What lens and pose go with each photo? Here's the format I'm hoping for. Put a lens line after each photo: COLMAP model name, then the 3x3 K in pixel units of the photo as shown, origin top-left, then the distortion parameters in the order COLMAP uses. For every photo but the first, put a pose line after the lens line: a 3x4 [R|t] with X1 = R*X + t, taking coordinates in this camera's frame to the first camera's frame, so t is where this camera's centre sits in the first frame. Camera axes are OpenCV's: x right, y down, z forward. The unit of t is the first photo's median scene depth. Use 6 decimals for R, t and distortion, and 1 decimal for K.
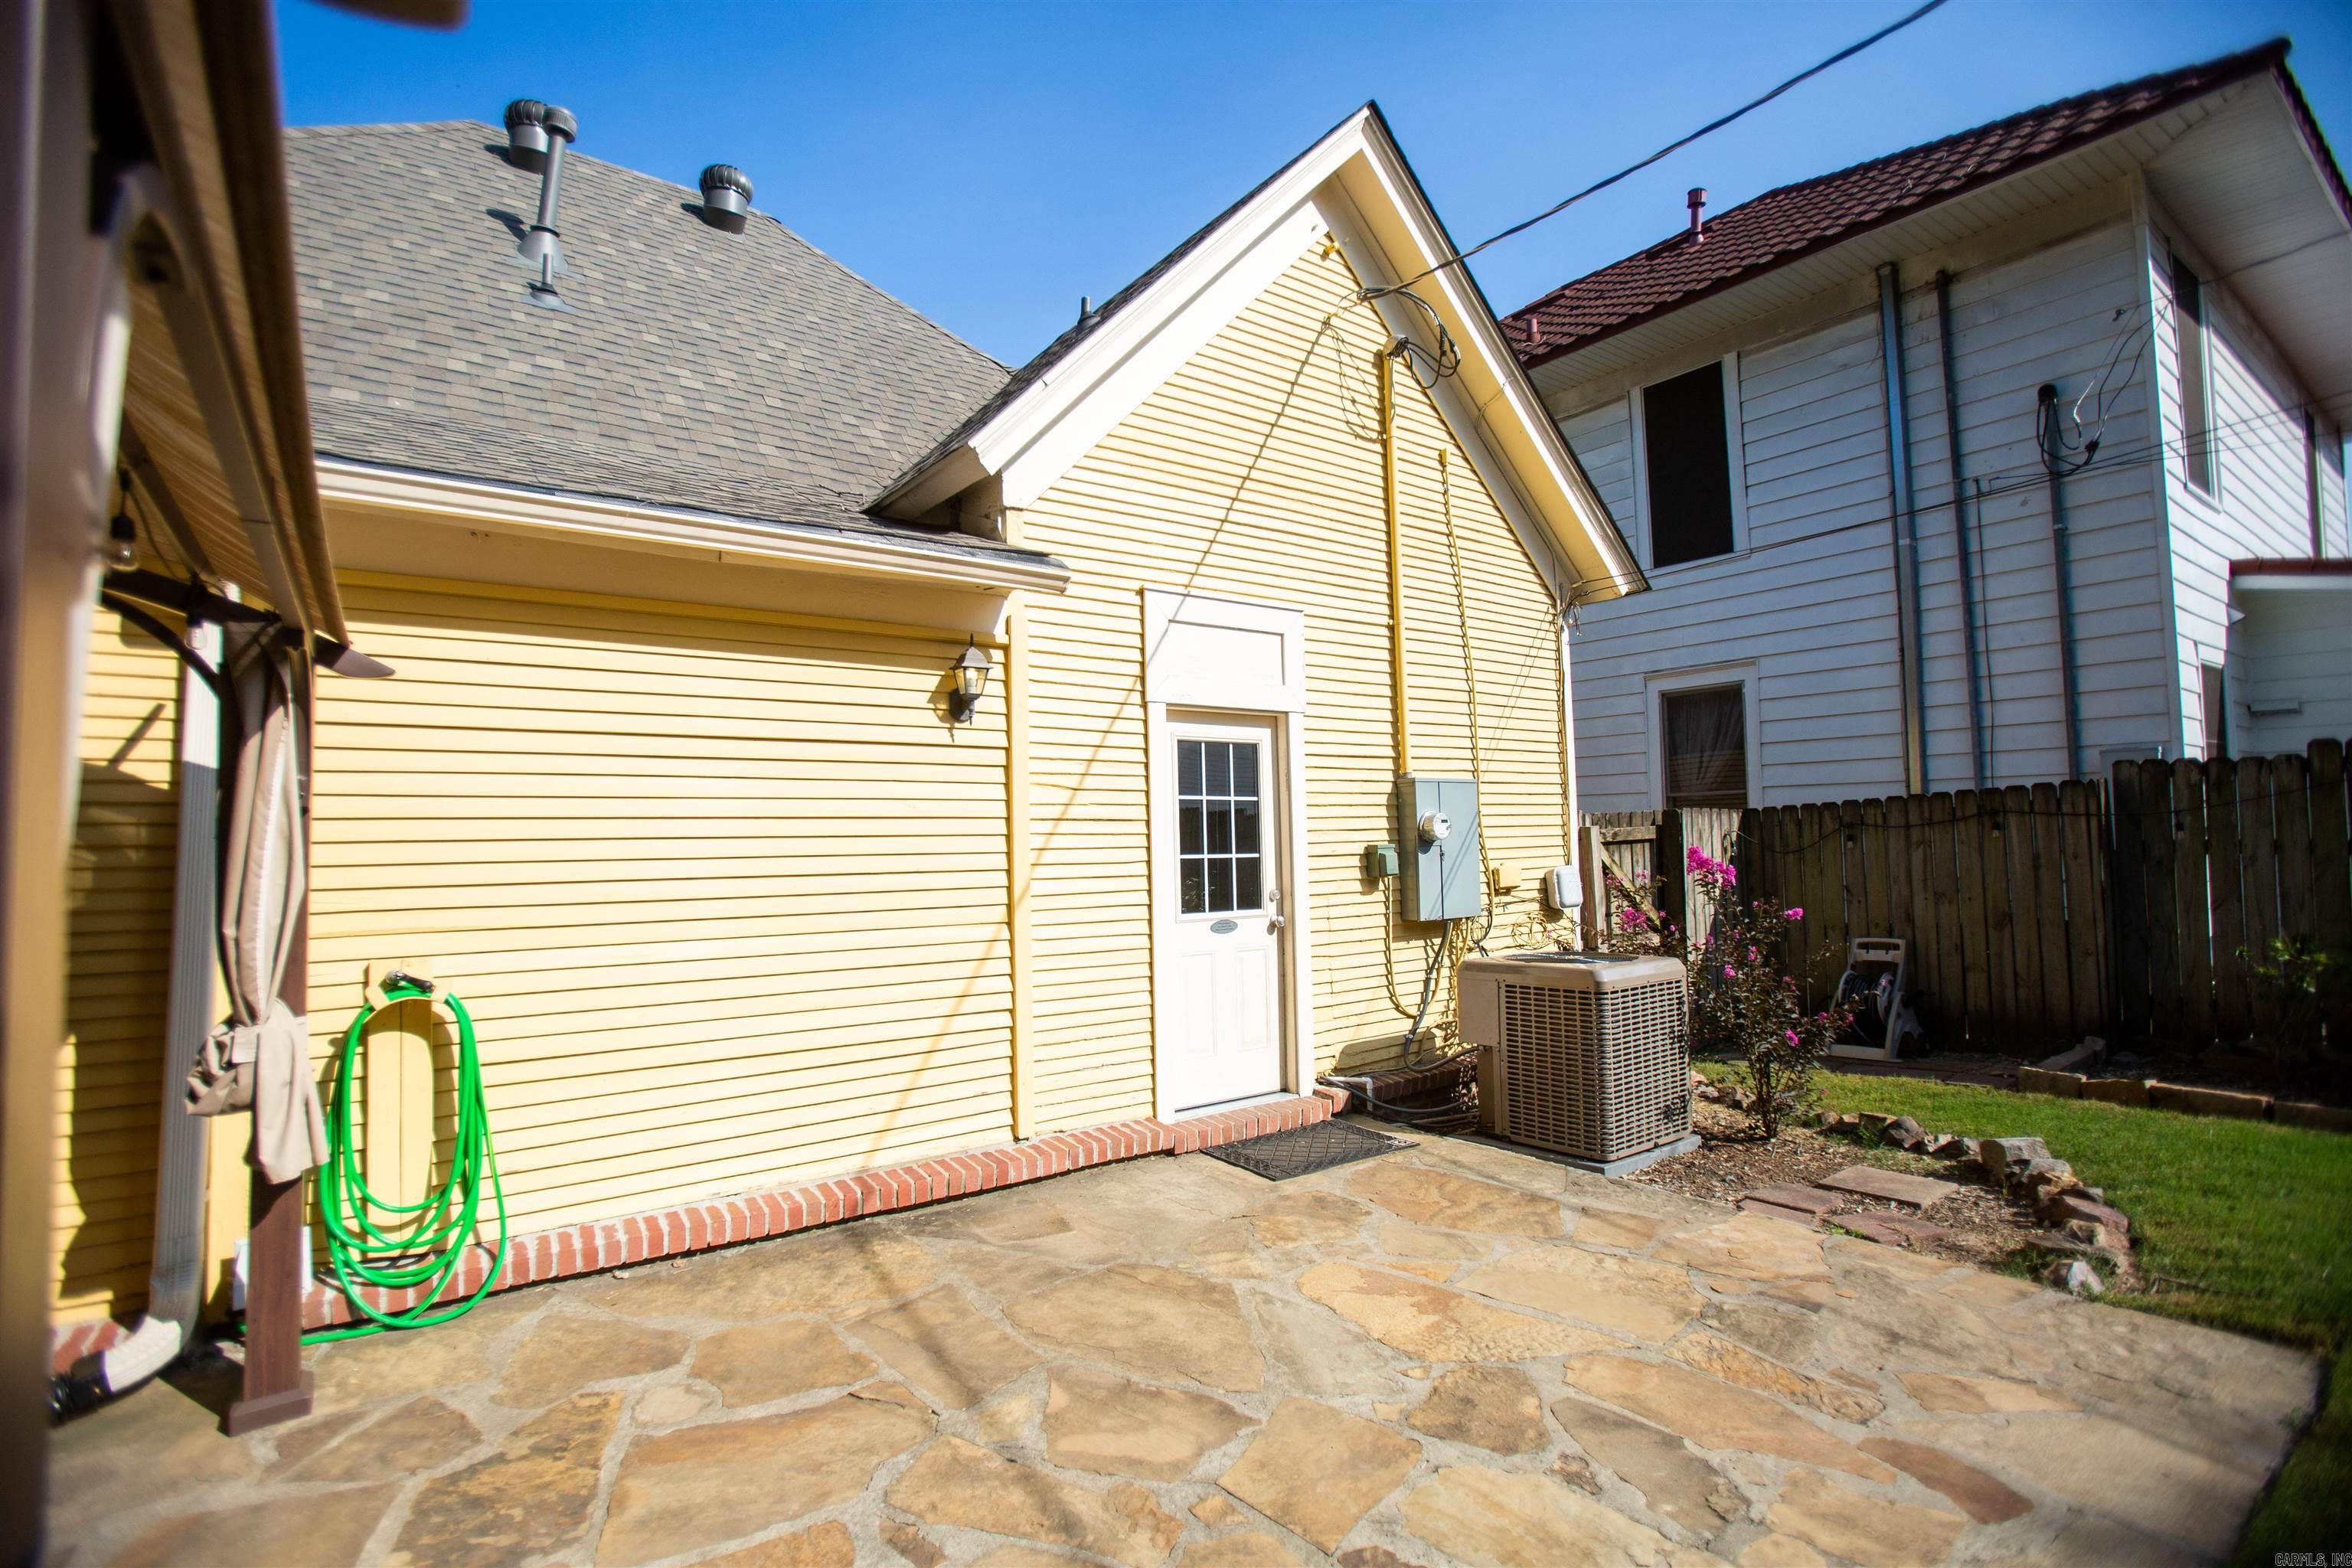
lens RADIAL K [[1081.8, 0, 1152.7], [0, 1081.8, 783.2], [0, 0, 1]] dist [-0.069468, 0.027877]
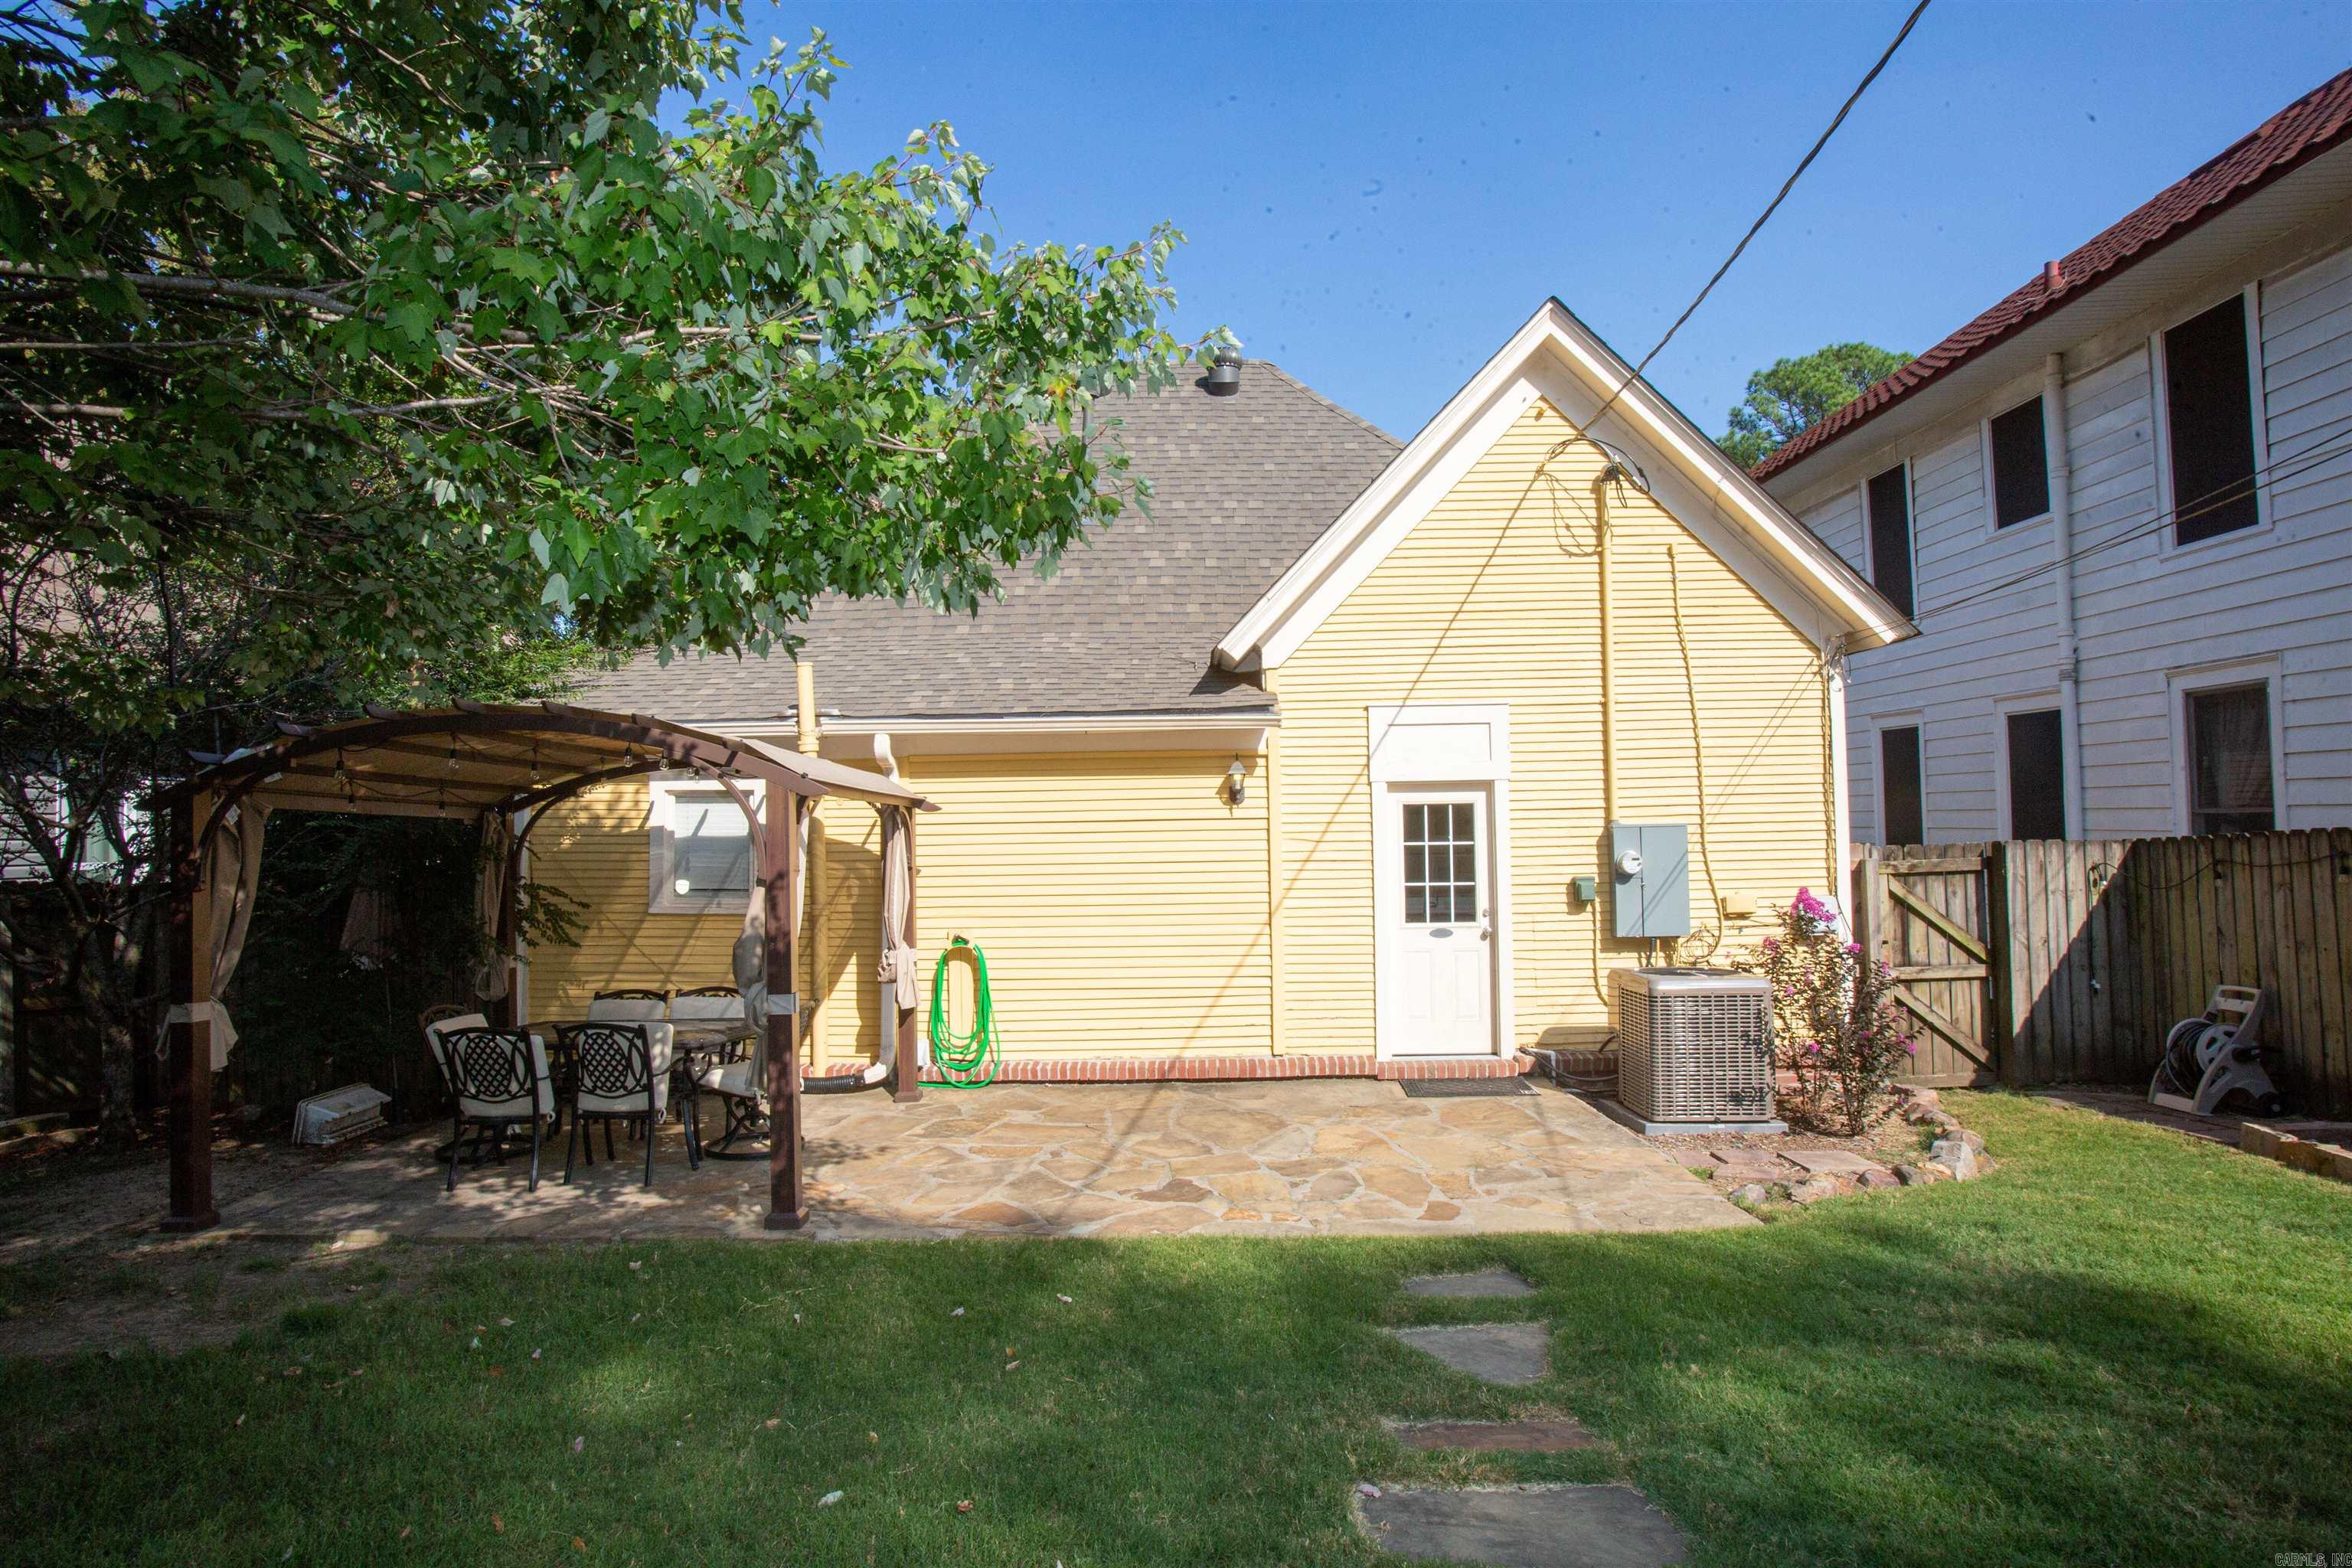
lens RADIAL K [[1328.3, 0, 1176.0], [0, 1328.3, 784.0], [0, 0, 1]] dist [-0.071481, 0.056937]
pose [[0.801795, -0.015011, -0.597411, 0.752507], [0.035369, 0.999124, 0.022365, -0.105042], [0.596552, -0.039063, 0.801623, -0.547491]]
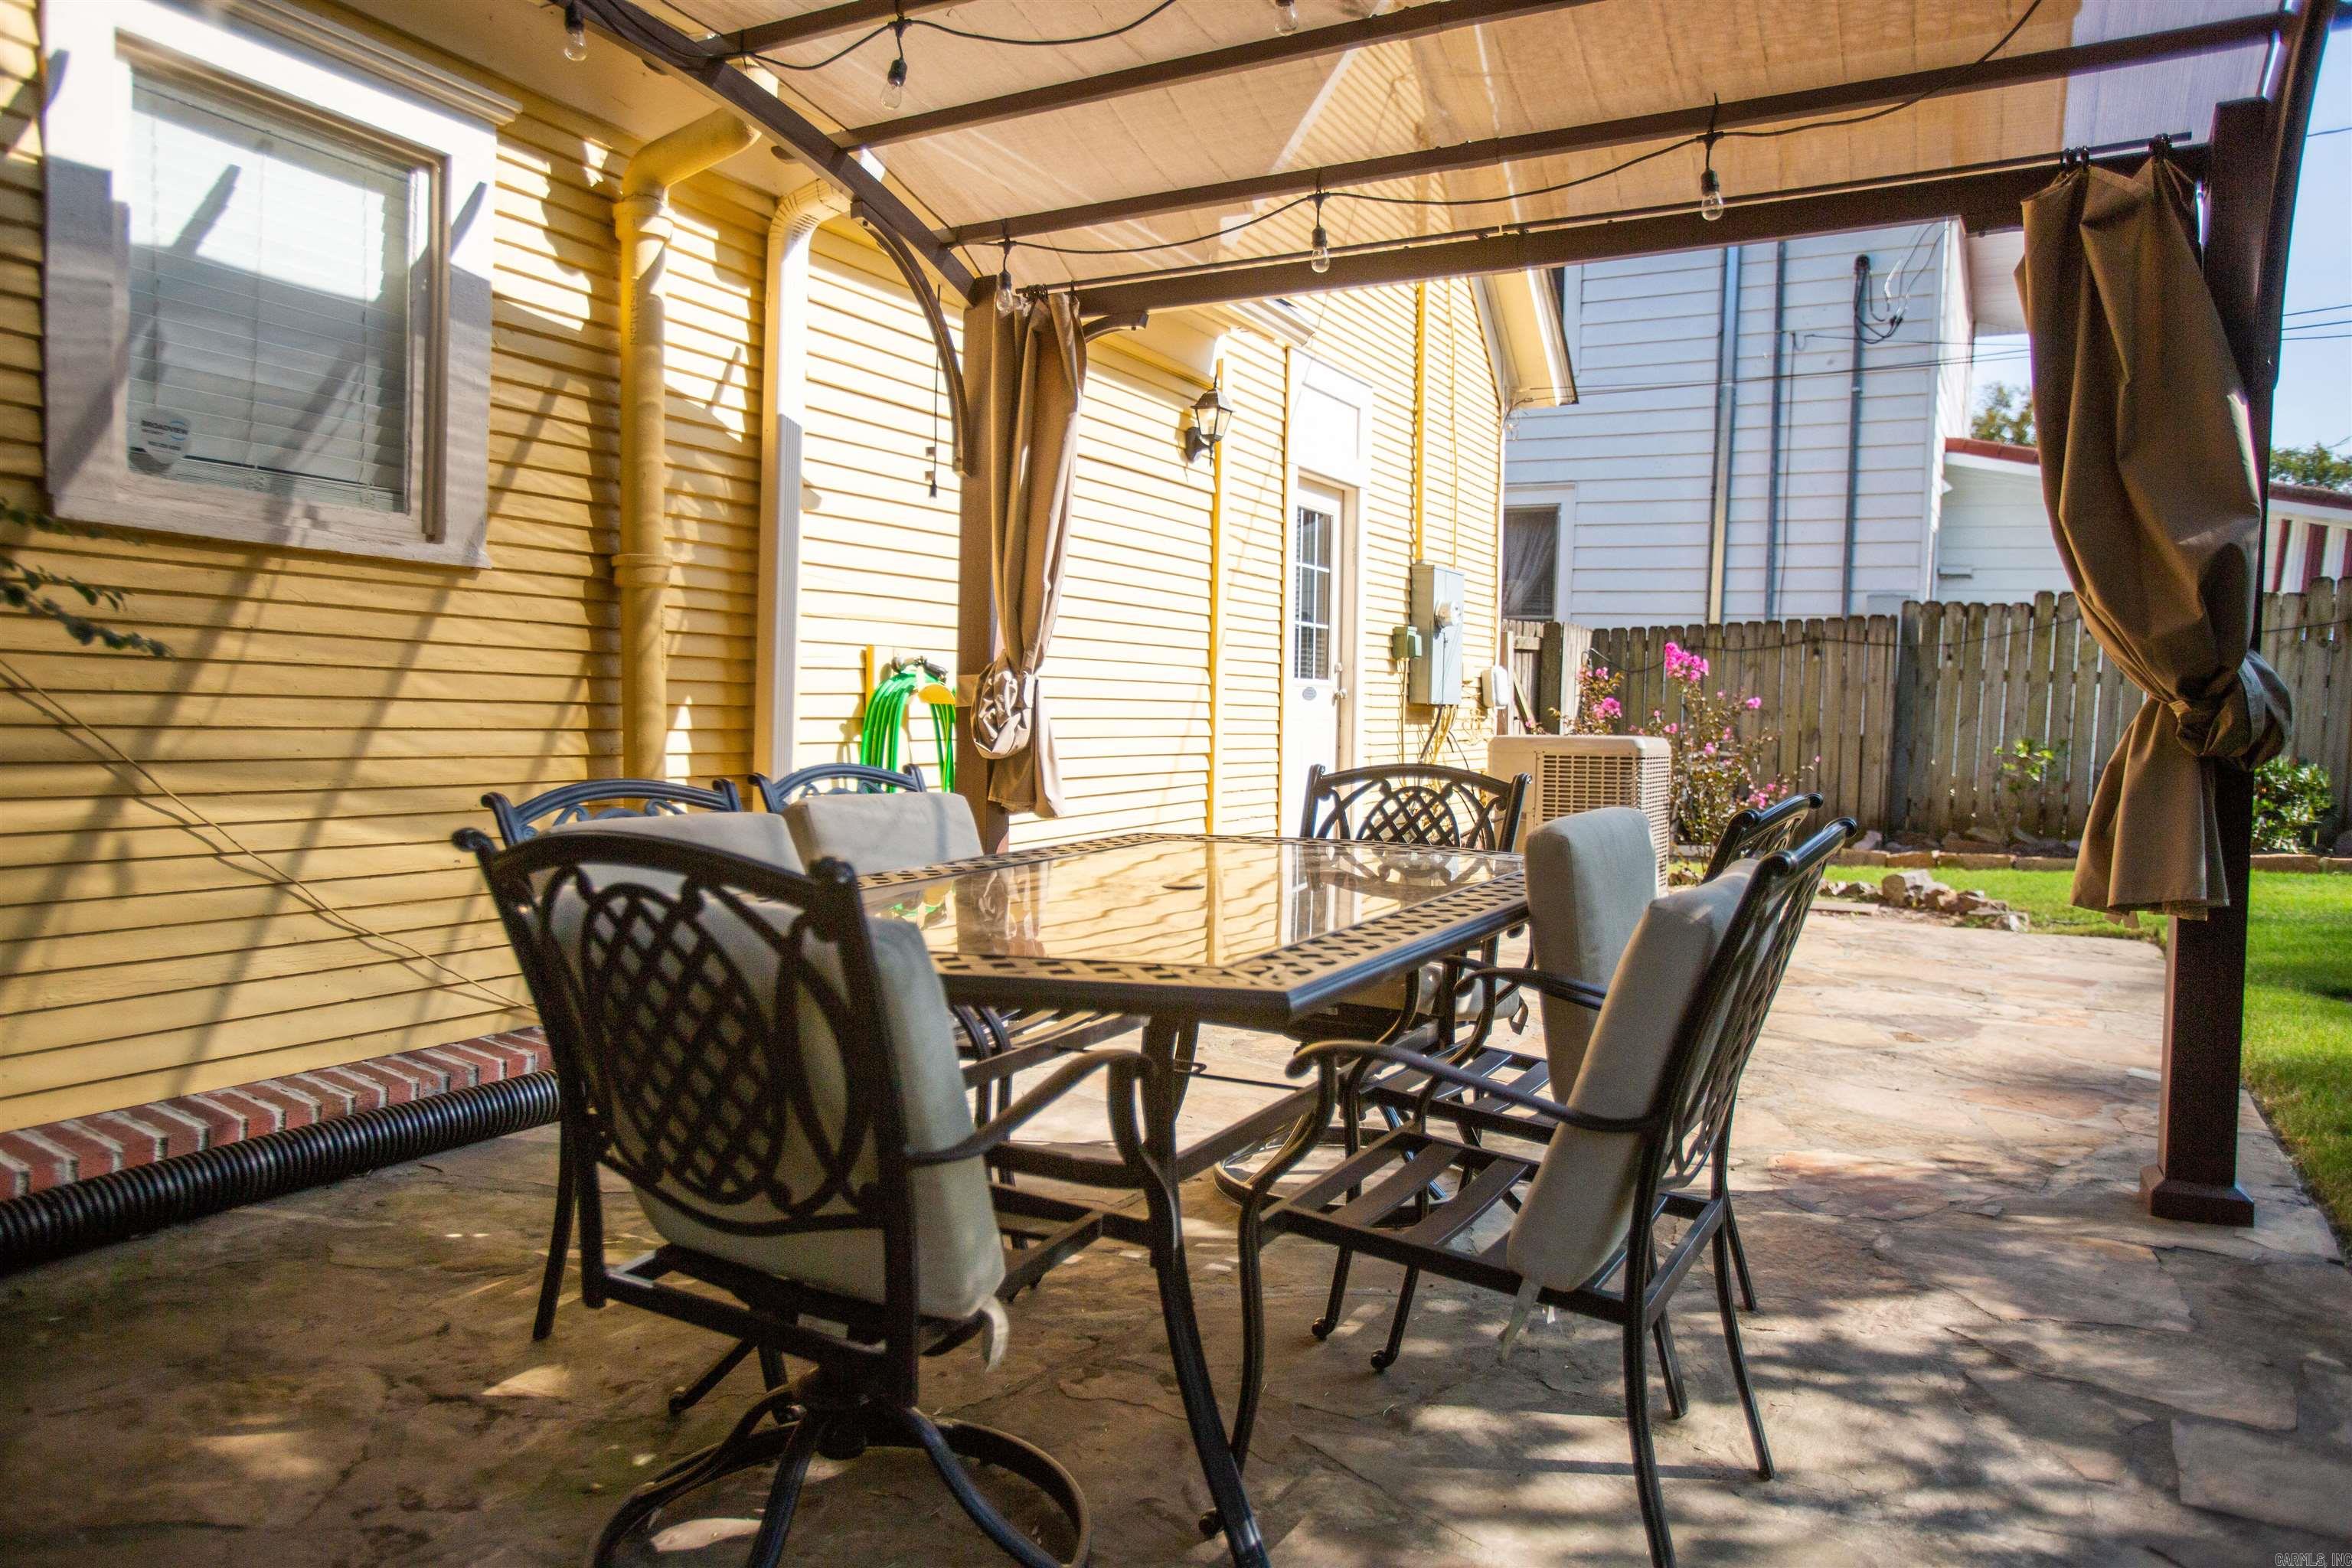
lens RADIAL K [[1535.5, 0, 1162.8], [0, 1535.5, 784.0], [0, 0, 1]] dist [-0.085260, 0.111813]
pose [[0.900237, 0.015863, 0.435110, -0.610589], [-0.063690, 0.993384, 0.095559, 0.079123], [-0.430716, -0.113738, 0.895292, -0.208459]]
